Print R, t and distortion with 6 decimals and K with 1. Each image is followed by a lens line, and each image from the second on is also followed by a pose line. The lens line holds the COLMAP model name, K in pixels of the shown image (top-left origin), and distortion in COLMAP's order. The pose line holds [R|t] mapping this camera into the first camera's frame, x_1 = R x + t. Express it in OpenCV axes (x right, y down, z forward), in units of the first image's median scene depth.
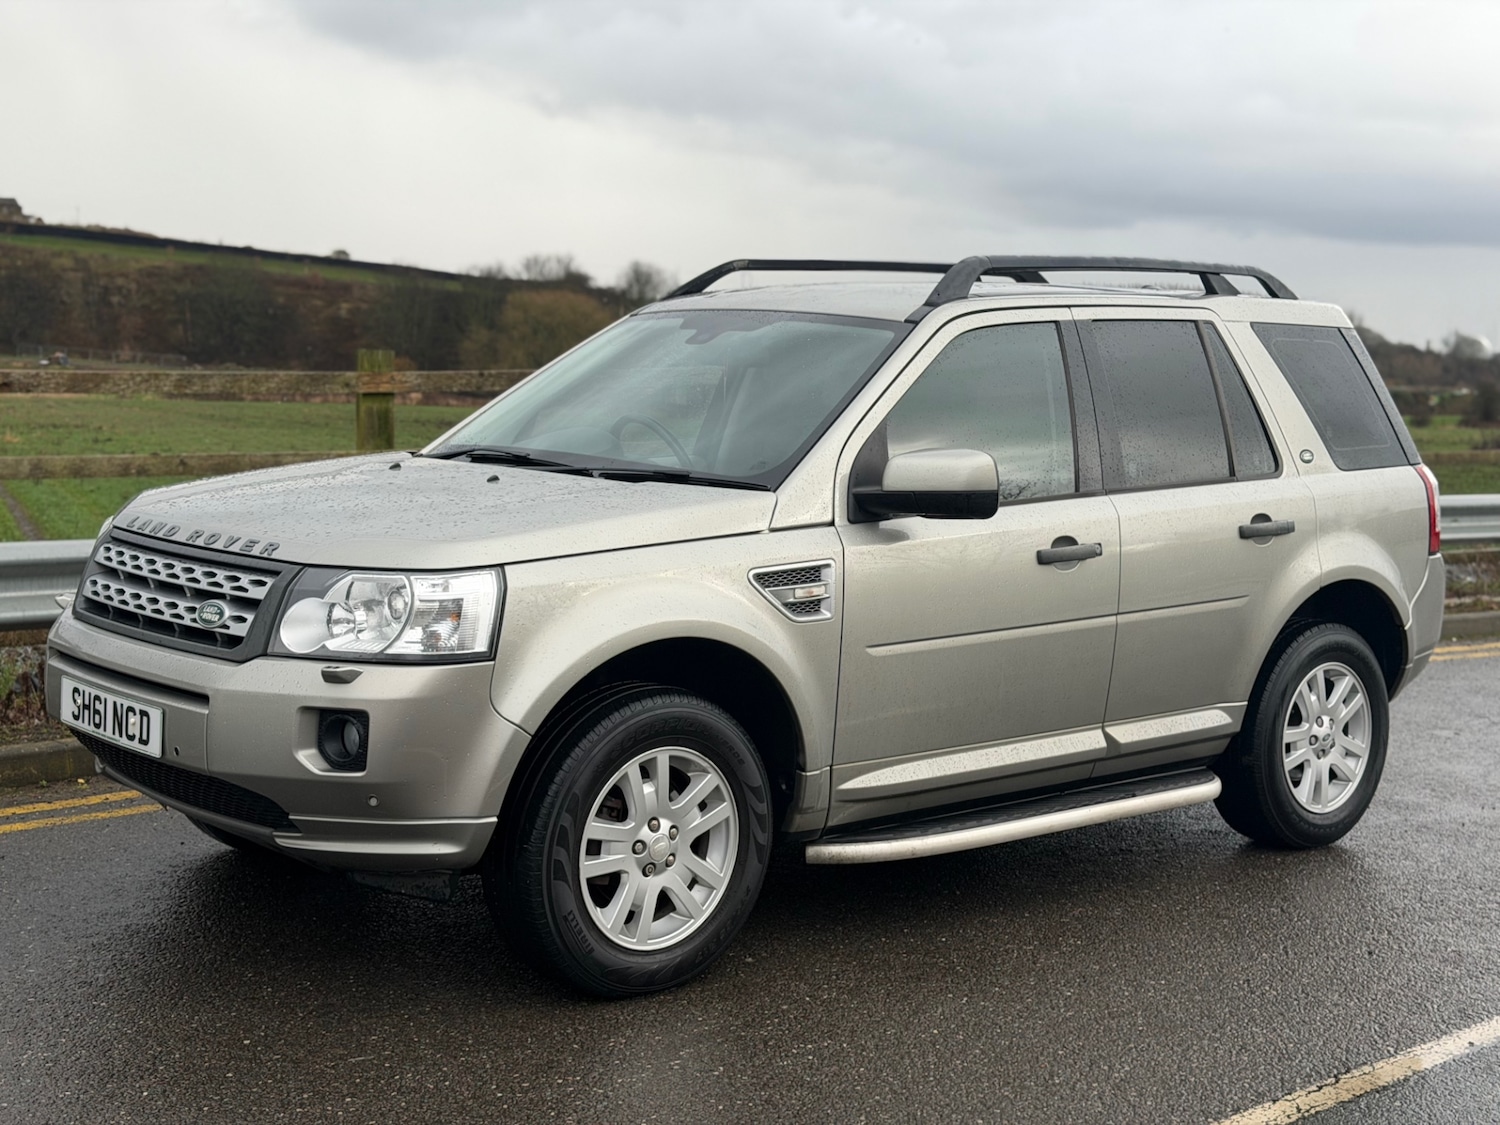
lens RADIAL K [[2095.9, 0, 750.0], [0, 2095.9, 562.5], [0, 0, 1]] dist [0.190063, -0.376079]
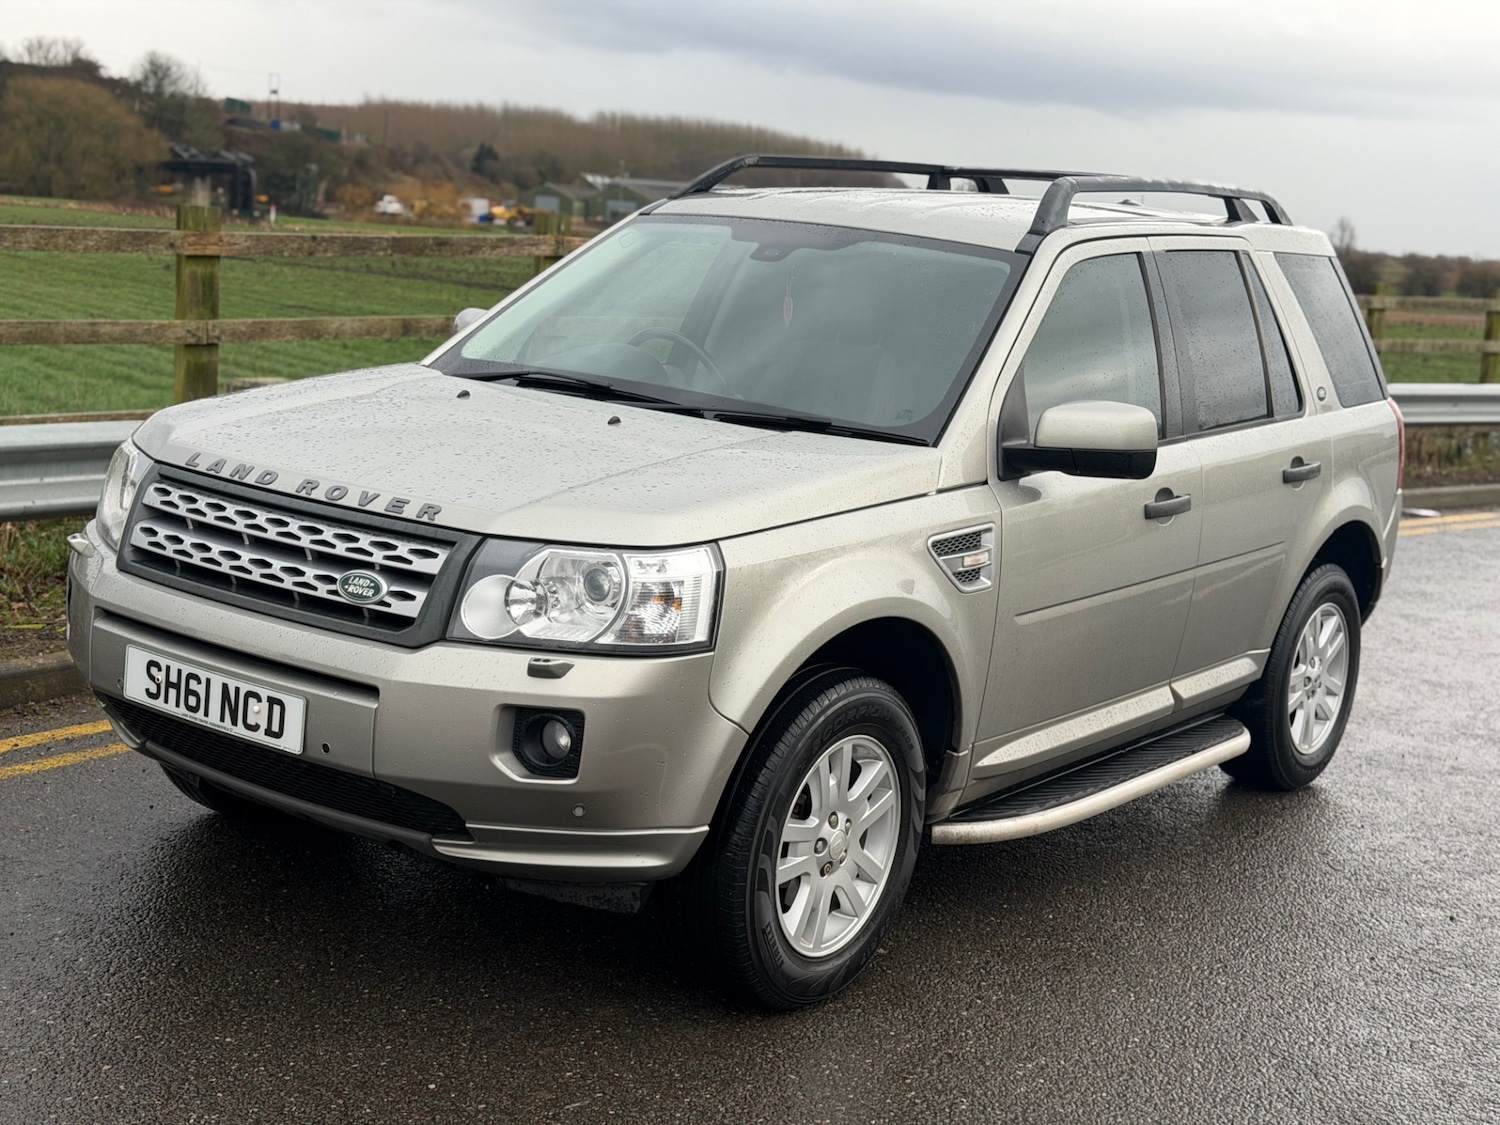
lens RADIAL K [[2095.9, 0, 750.0], [0, 2095.9, 562.5], [0, 0, 1]] dist [0.190063, -0.376079]
pose [[0.975188, 0.013647, 0.220957, -0.261158], [-0.031803, 0.996381, 0.078822, -0.052017], [-0.219082, -0.083893, 0.972093, 0.125745]]
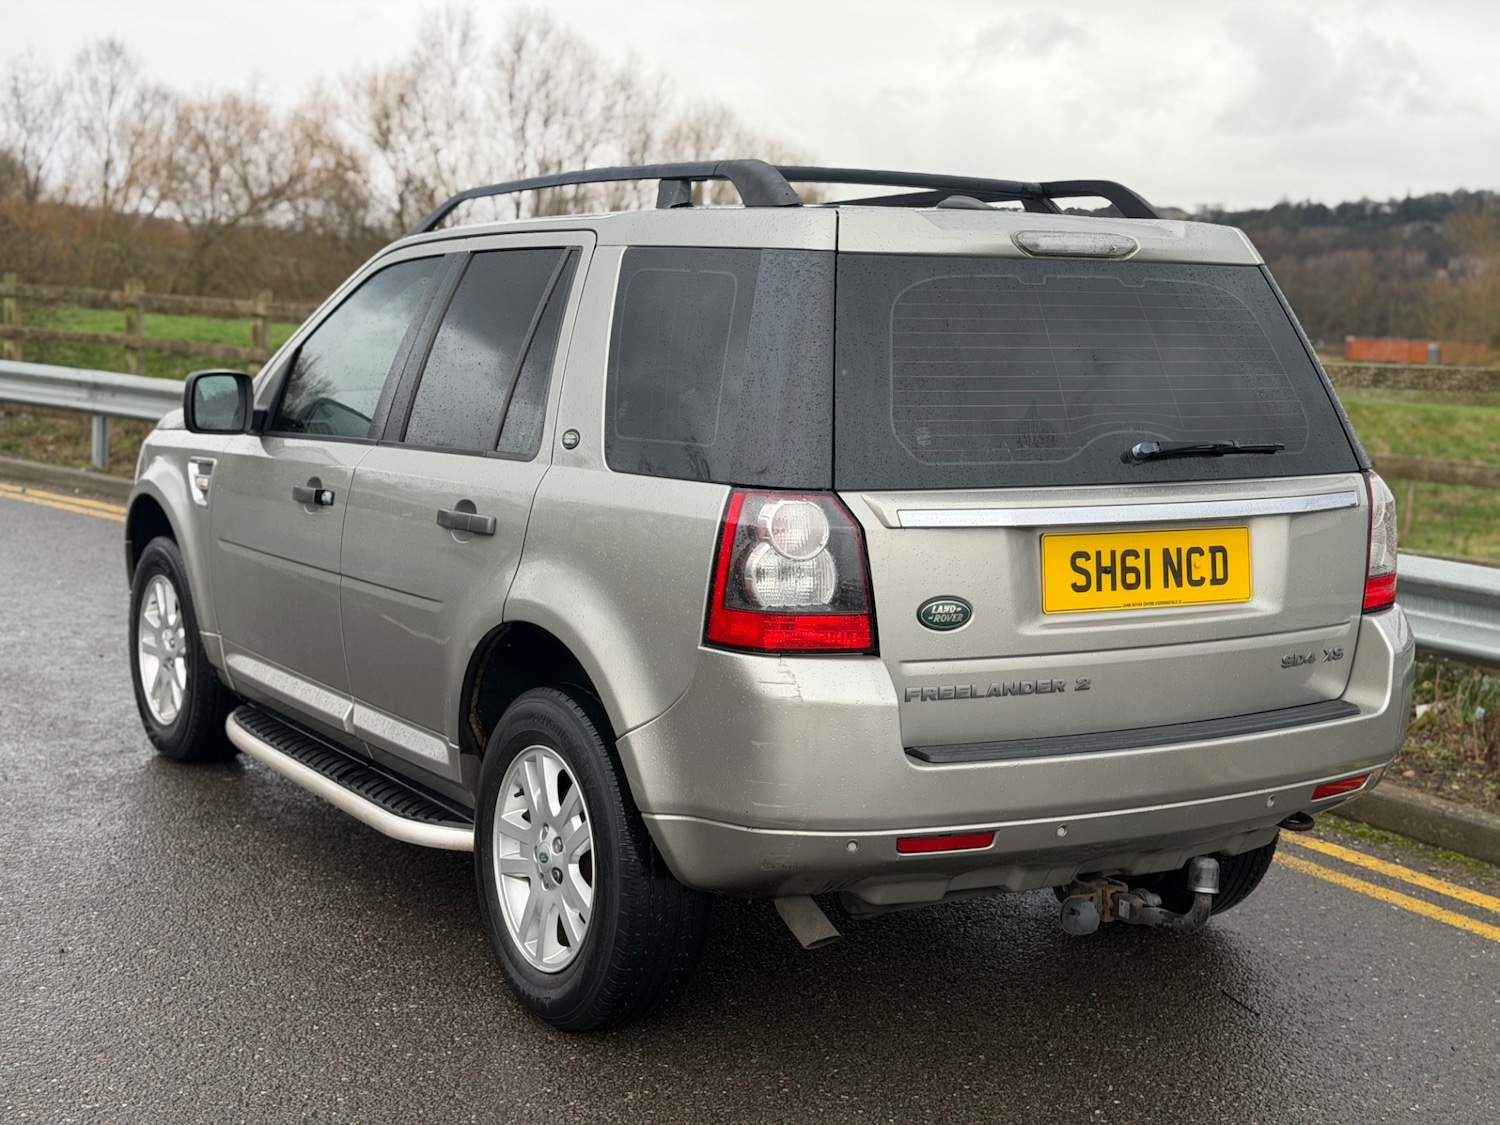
lens RADIAL K [[2075.3, 0, 741.8], [0, 2075.3, 541.6], [0, 0, 1]] dist [0.143198, -0.111234]
pose [[-0.161579, 0.082649, -0.983393, 1.138929], [-0.137971, 0.984808, 0.105438, -0.119477], [0.977167, 0.152716, -0.147721, 1.442411]]
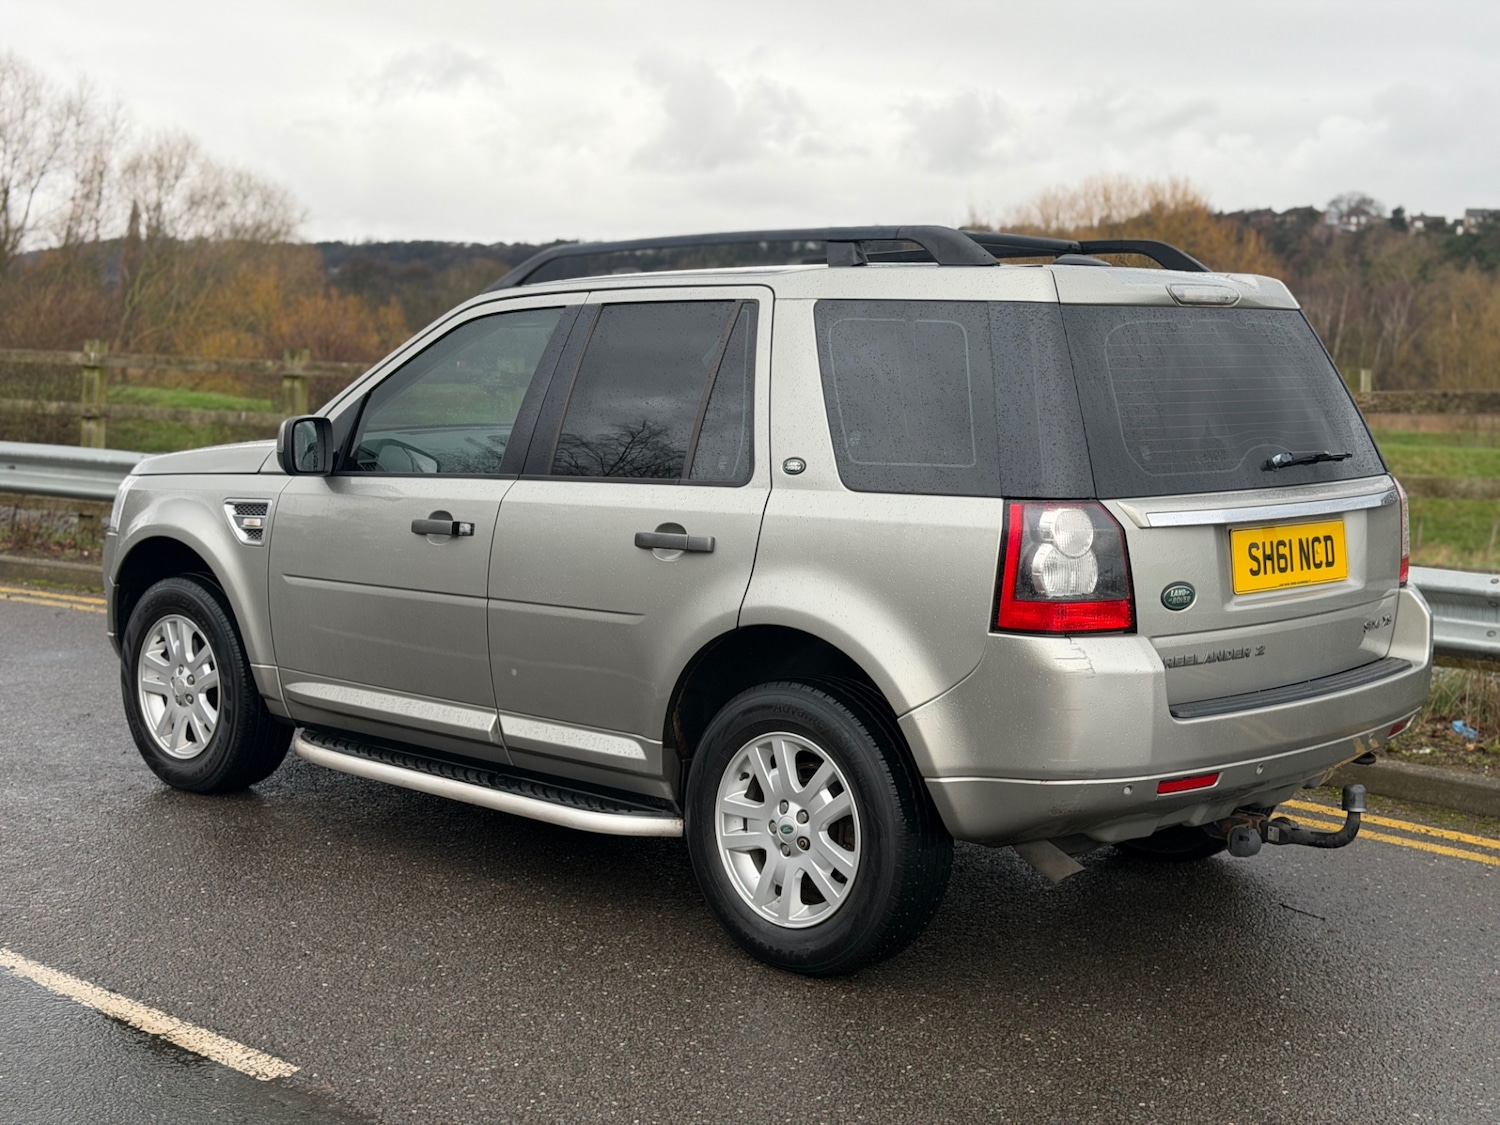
lens RADIAL K [[2082.7, 0, 743.8], [0, 2082.7, 508.5], [0, 0, 1]] dist [0.112005, -0.084665]
pose [[0.096717, 0.053440, -0.993876, 1.288097], [-0.118171, 0.992111, 0.041846, -0.080641], [0.988272, 0.113400, 0.102269, 1.126435]]
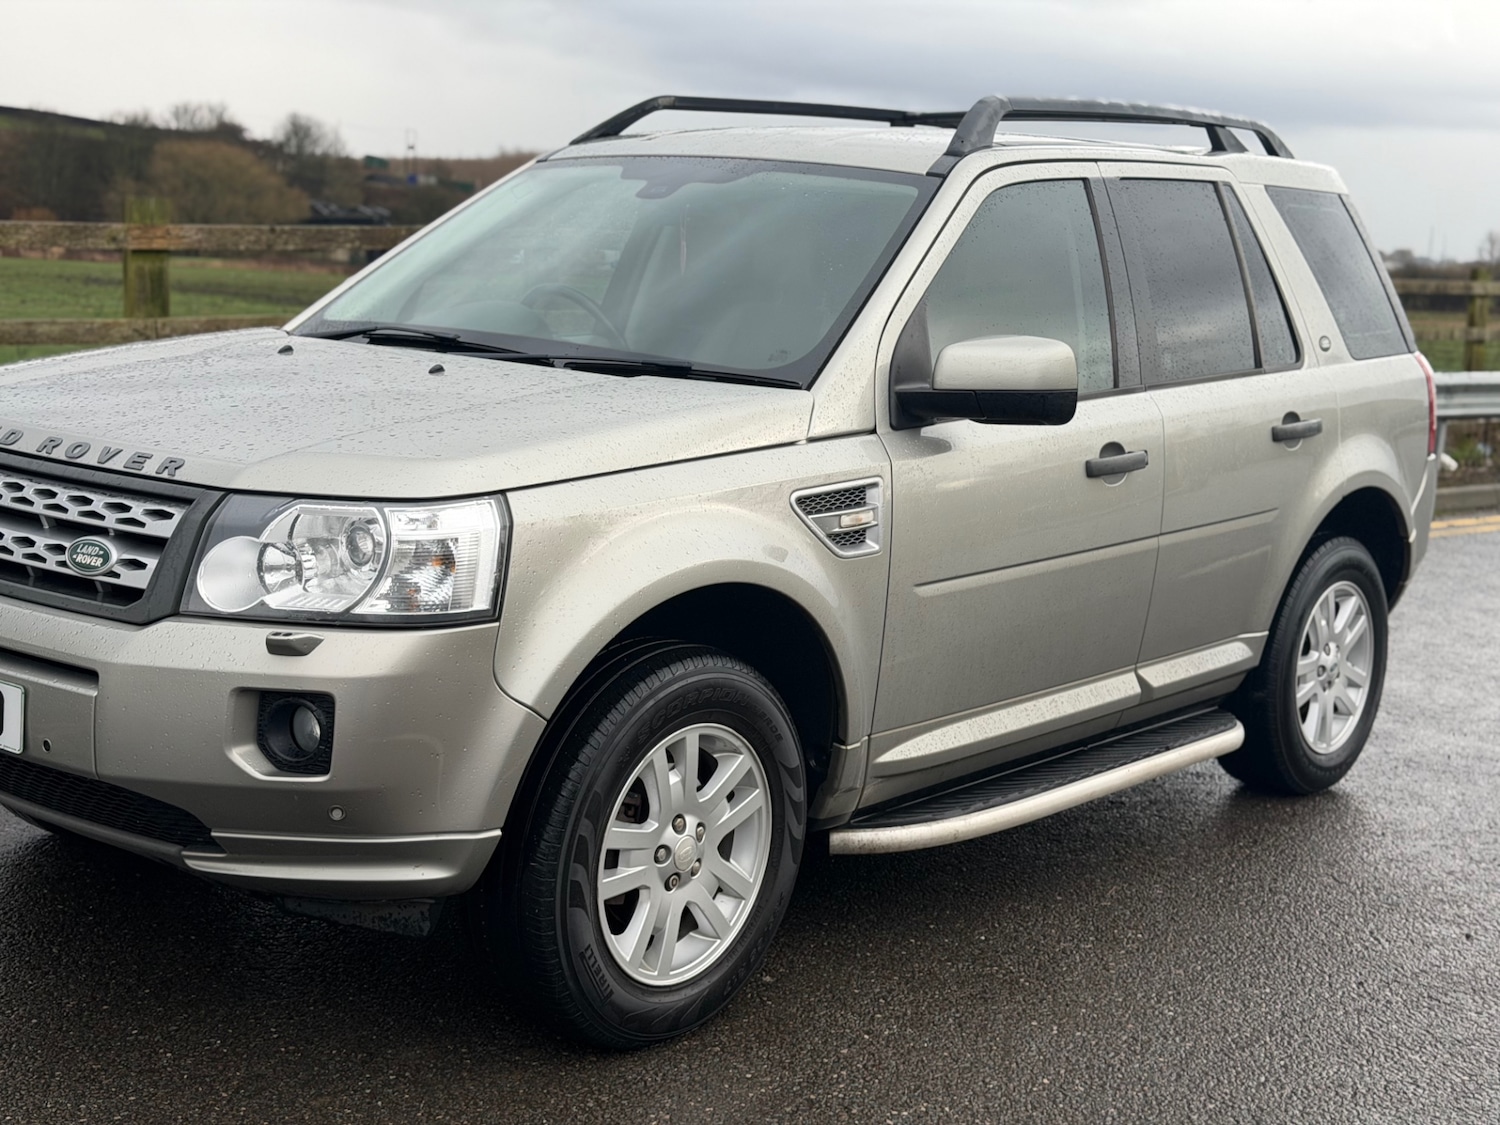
lens RADIAL K [[2101.7, 0, 728.9], [0, 2101.7, 544.5], [0, 0, 1]] dist [0.179500, -0.349399]
pose [[0.989169, -0.003992, 0.146725, -0.130171], [-0.004017, 0.998519, 0.054249, -0.018344], [-0.146725, -0.054251, 0.987689, 0.220158]]
